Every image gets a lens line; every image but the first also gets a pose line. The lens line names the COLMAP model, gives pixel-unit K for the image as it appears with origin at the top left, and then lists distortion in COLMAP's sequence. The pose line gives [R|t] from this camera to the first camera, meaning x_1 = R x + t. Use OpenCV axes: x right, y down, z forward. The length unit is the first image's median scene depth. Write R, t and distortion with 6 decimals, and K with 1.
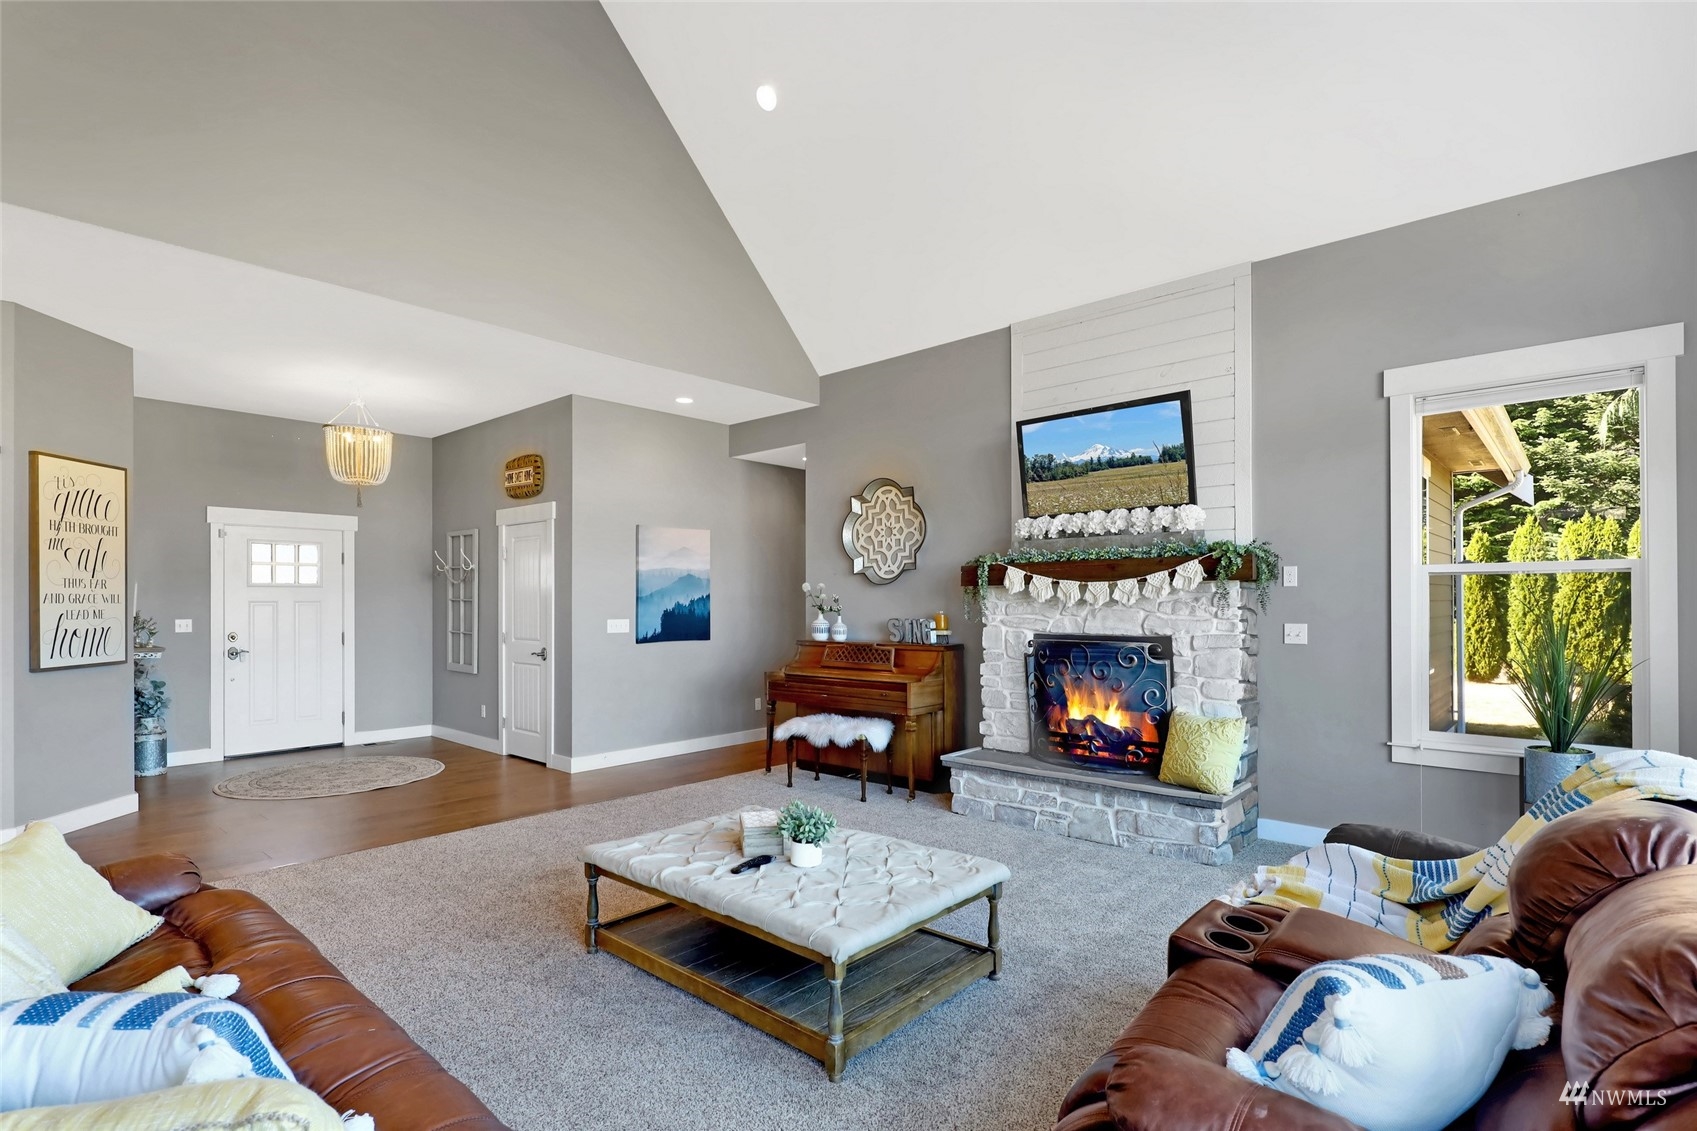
lens RADIAL K [[829.8, 0, 846.4], [0, 829.8, 590.6], [0, 0, 1]] dist [-0.000338, 0.000075]
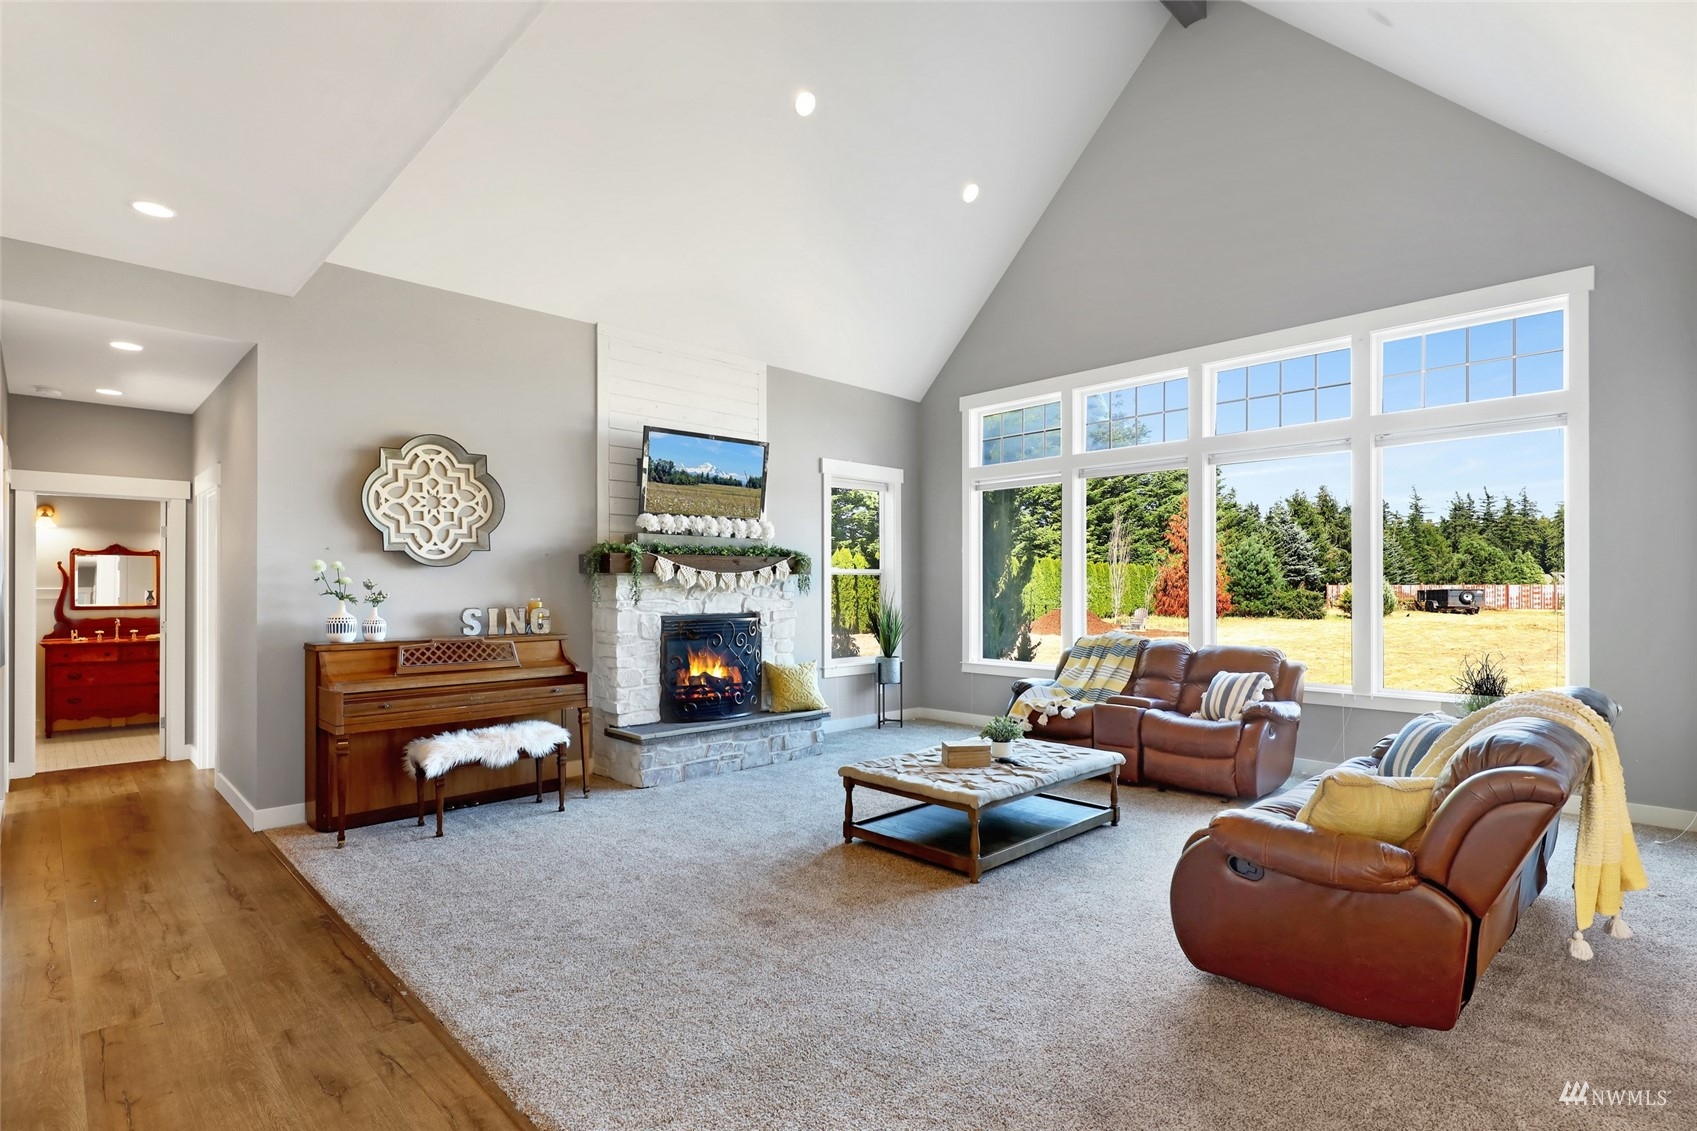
lens RADIAL K [[829.8, 0, 846.4], [0, 829.8, 590.6], [0, 0, 1]] dist [-0.000338, 0.000075]
pose [[0.067973, -0.001931, 0.997685, -0.902668], [-0.011185, 0.999934, 0.002697, 0.011291], [-0.997624, -0.011343, 0.067947, 0.673955]]
